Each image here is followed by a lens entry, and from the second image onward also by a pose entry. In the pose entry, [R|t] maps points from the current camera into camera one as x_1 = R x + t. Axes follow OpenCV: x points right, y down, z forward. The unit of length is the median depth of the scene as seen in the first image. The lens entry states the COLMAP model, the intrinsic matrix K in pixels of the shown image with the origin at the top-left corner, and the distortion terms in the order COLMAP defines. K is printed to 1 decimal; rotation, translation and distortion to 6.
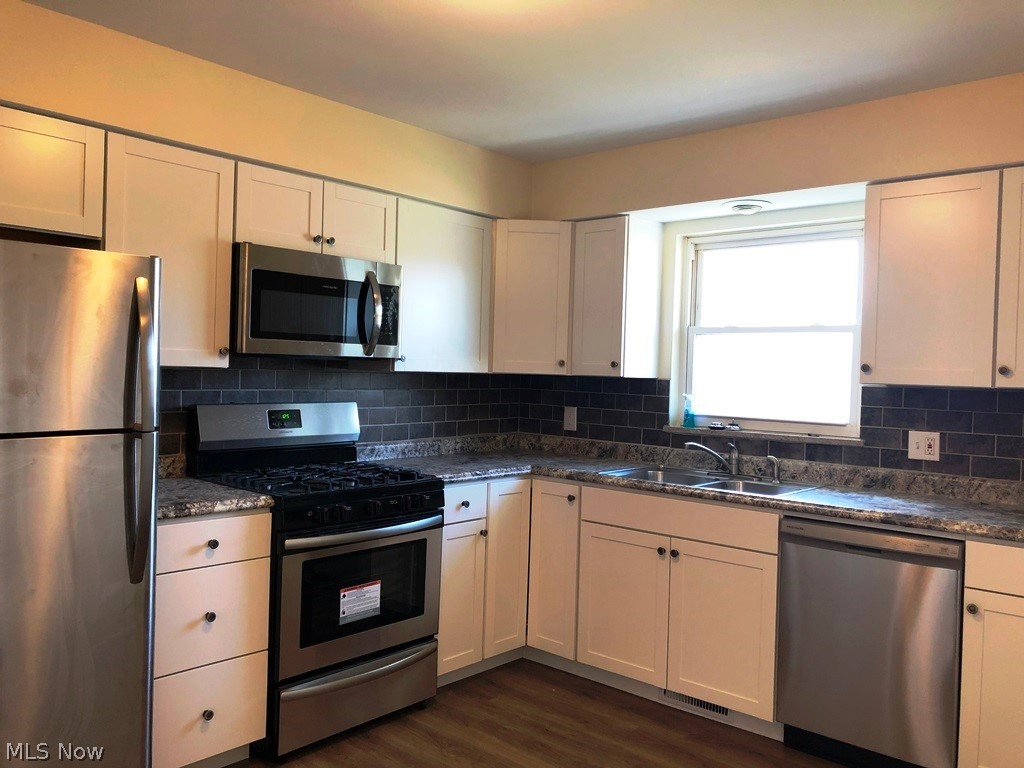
lens RADIAL K [[819.9, 0, 512.0], [0, 819.9, 384.0], [0, 0, 1]] dist [0.006003, 0.004100]
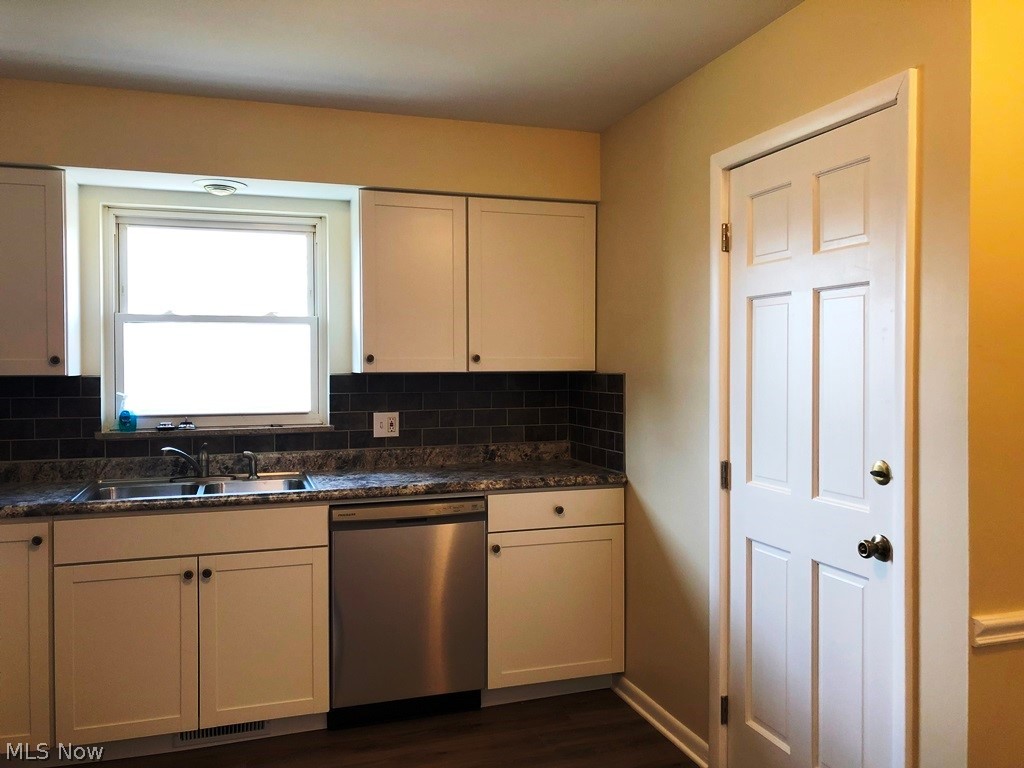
lens RADIAL K [[819.9, 0, 512.0], [0, 819.9, 384.0], [0, 0, 1]] dist [0.006003, 0.004100]
pose [[0.497526, -0.052441, 0.865863, -0.377763], [0.032956, 0.998593, 0.041543, -0.022067], [-0.866823, 0.007866, 0.498554, 0.263968]]
